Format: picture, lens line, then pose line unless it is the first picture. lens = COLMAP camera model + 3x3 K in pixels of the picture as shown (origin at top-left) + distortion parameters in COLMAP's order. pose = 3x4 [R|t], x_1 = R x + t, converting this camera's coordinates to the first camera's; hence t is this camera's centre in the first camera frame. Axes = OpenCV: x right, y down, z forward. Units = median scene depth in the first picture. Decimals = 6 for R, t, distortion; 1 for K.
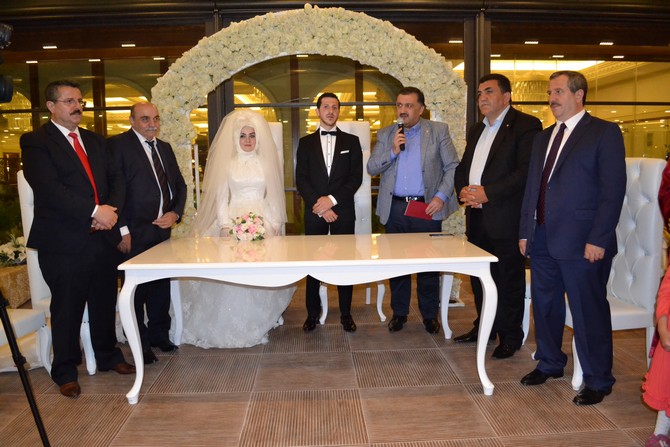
lens RADIAL K [[533.2, 0, 335.0], [0, 533.2, 223.5], [0, 0, 1]] dist [-0.081656, 0.008231]
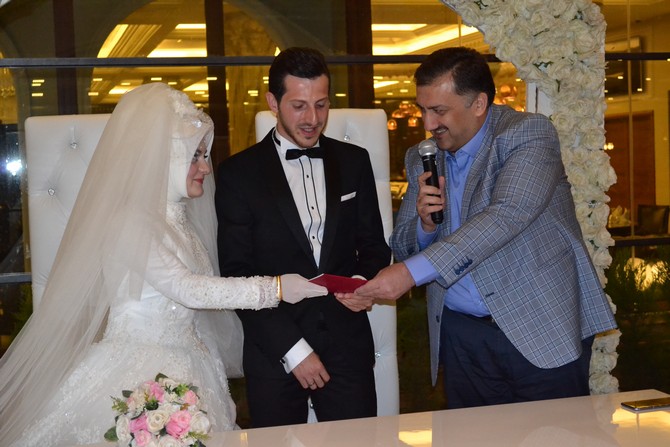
lens RADIAL K [[1121.6, 0, 335.0], [0, 1121.6, 223.5], [0, 0, 1]] dist [0.340816, -2.524890]
pose [[0.973751, -0.031188, 0.225469, -0.182477], [0.045620, 0.997210, -0.059081, -0.061405], [-0.222997, 0.067816, 0.972457, 0.192262]]
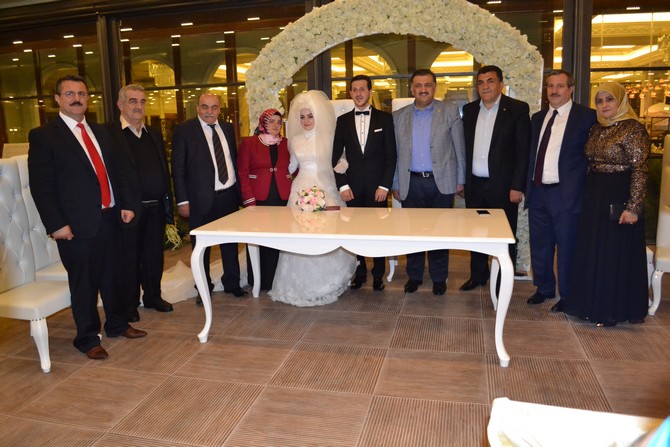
lens RADIAL K [[533.2, 0, 335.0], [0, 533.2, 223.5], [0, 0, 1]] dist [-0.081656, 0.008231]
pose [[0.962485, 0.041430, -0.268152, 0.162204], [-0.019145, 0.996181, 0.085193, -0.033267], [0.270657, -0.076863, 0.959602, -0.067237]]
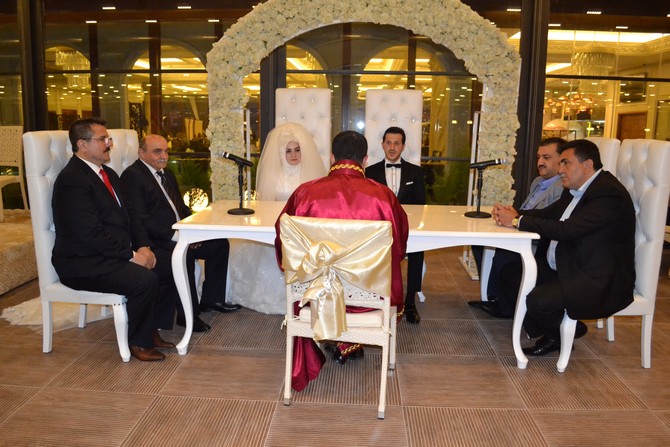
lens RADIAL K [[533.2, 0, 335.0], [0, 533.2, 223.5], [0, 0, 1]] dist [-0.081656, 0.008231]
pose [[0.995283, 0.047941, -0.084340, 0.001950], [-0.042460, 0.996941, 0.065621, -0.004323], [0.087228, -0.061731, 0.994274, -0.020545]]
